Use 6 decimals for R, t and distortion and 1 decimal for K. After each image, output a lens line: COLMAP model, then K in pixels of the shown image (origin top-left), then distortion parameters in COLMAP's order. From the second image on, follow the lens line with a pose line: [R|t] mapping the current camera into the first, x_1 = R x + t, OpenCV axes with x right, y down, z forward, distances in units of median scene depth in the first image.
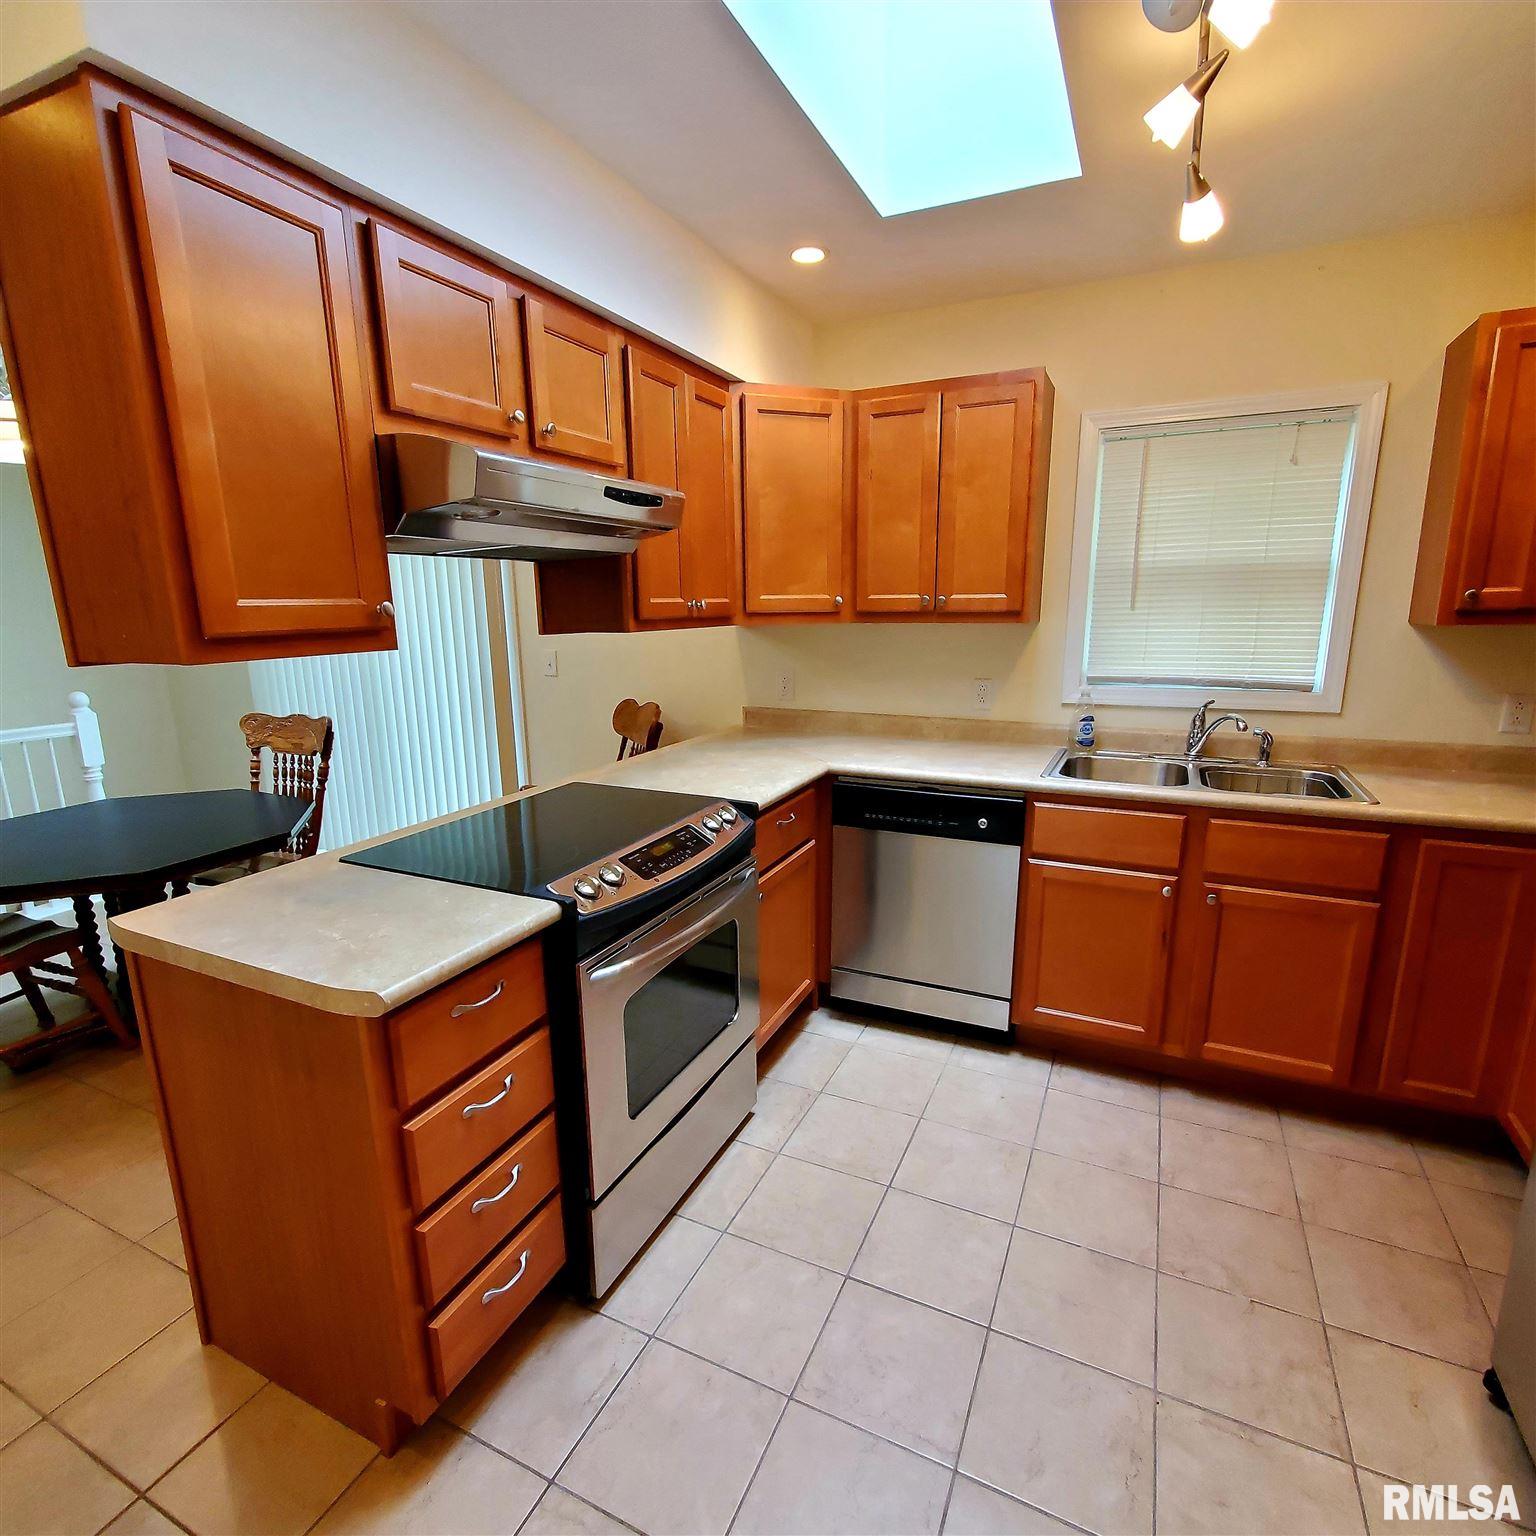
lens RADIAL K [[806.6, 0, 765.0], [0, 806.6, 774.6], [0, 0, 1]] dist [0.002020, -0.003263]
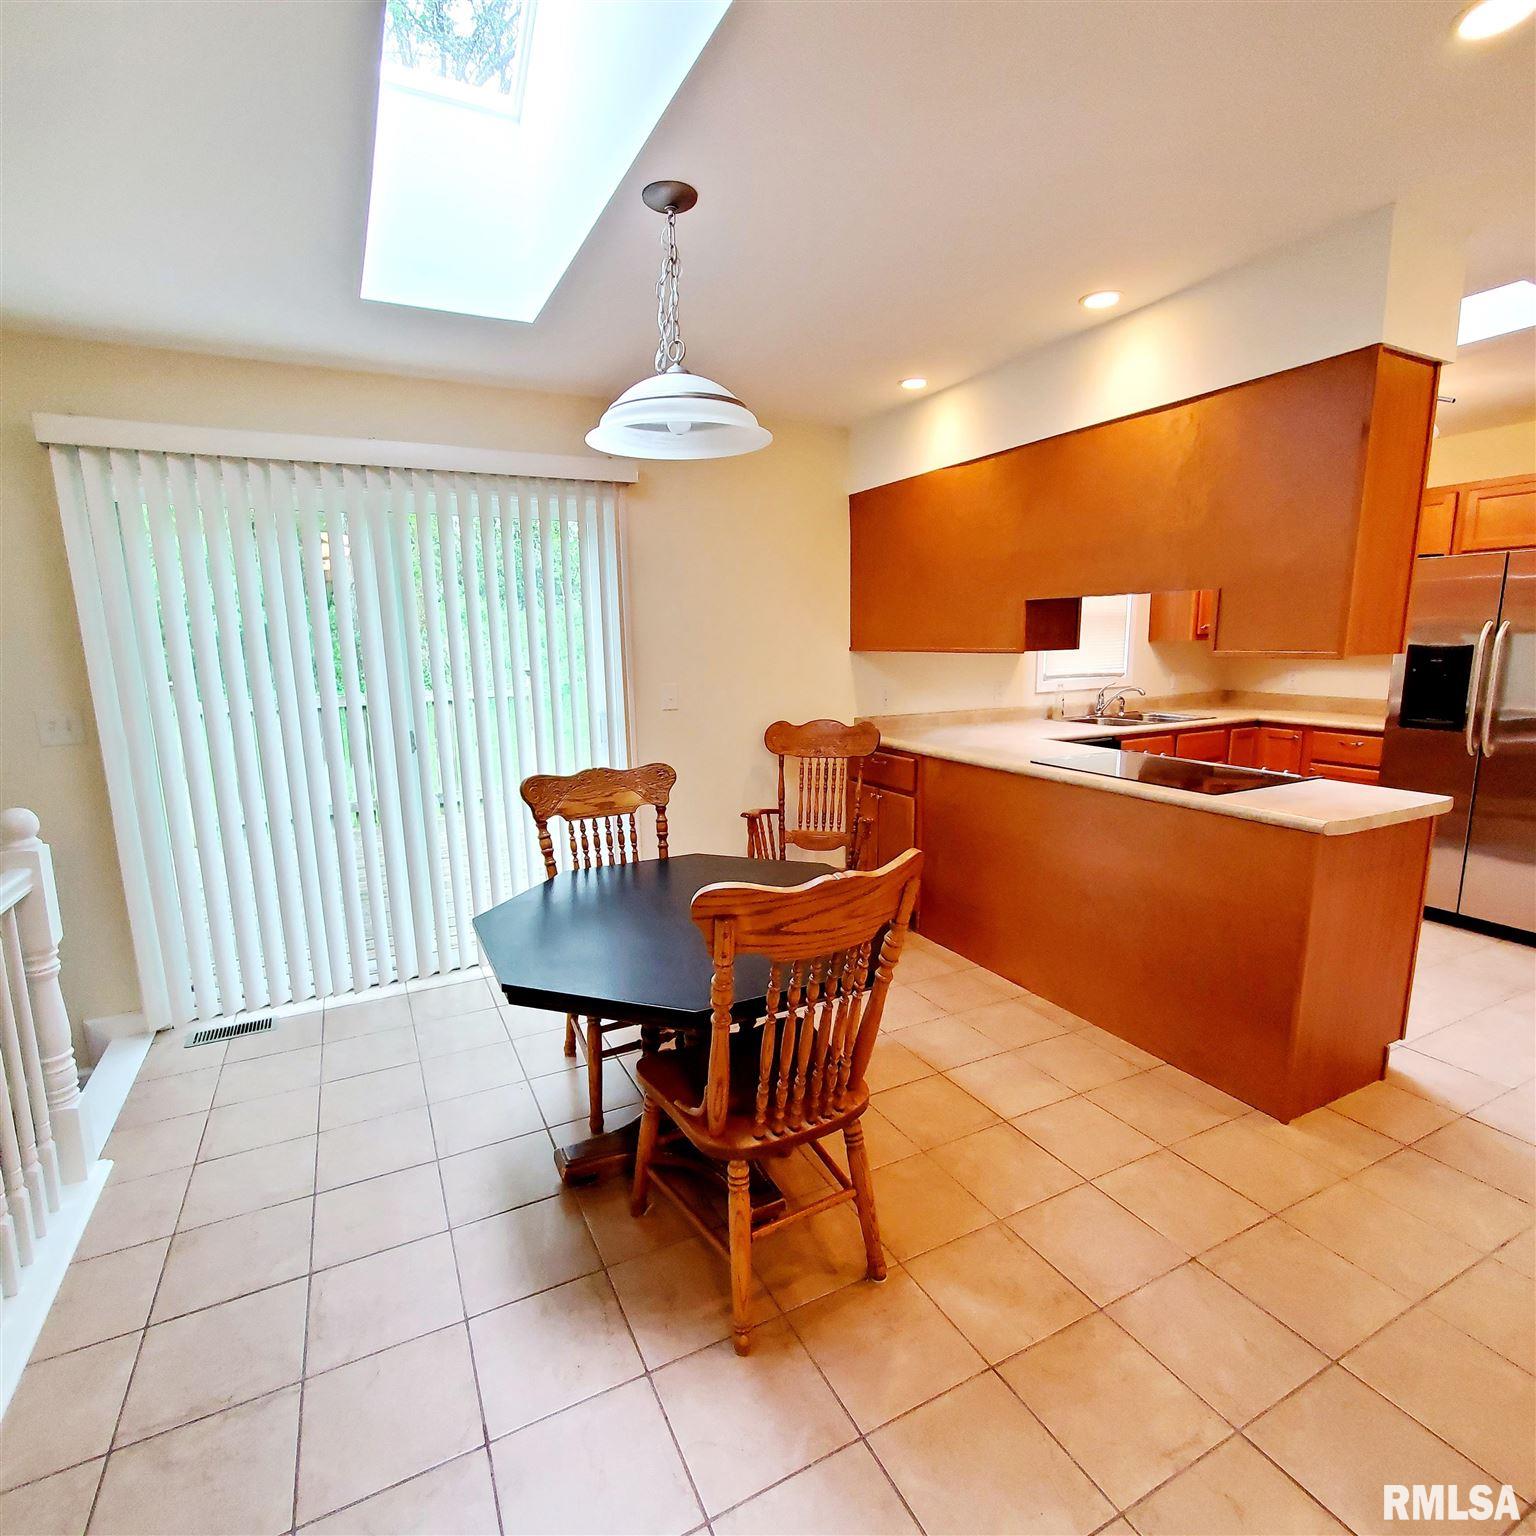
lens RADIAL K [[806.6, 0, 760.4], [0, 806.6, 775.0], [0, 0, 1]] dist [0.002020, -0.003263]
pose [[0.611601, -0.135526, 0.779472, -1.576082], [0.177310, 0.983638, 0.031900, -0.091362], [-0.771042, 0.118698, 0.625624, 0.503198]]
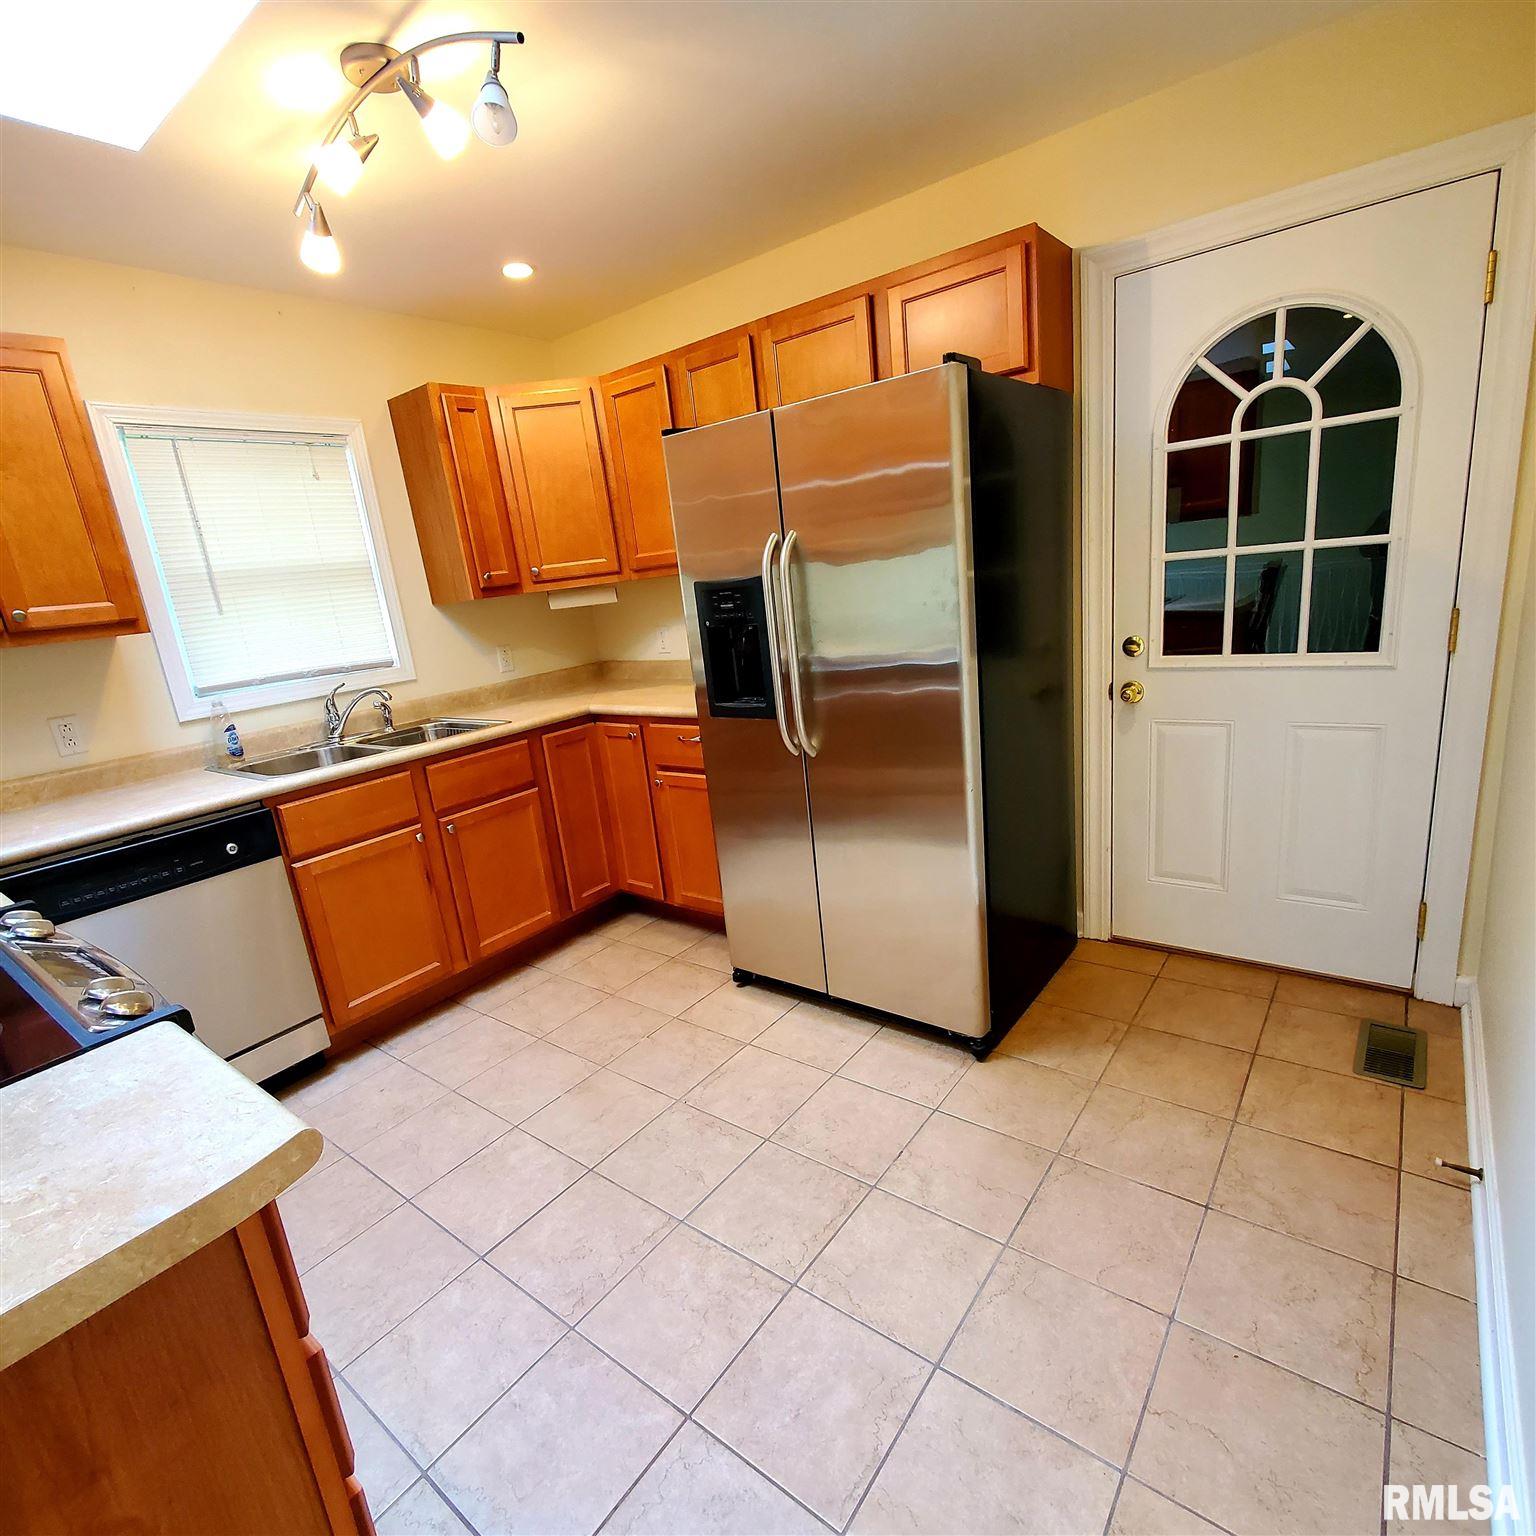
lens RADIAL K [[806.6, 0, 769.9], [0, 806.6, 770.5], [0, 0, 1]] dist [0.002020, -0.003263]
pose [[0.204285, -0.247783, 0.947033, -0.437472], [0.304725, 0.935464, 0.179024, 0.001105], [-0.930274, 0.252013, 0.266607, 0.192029]]
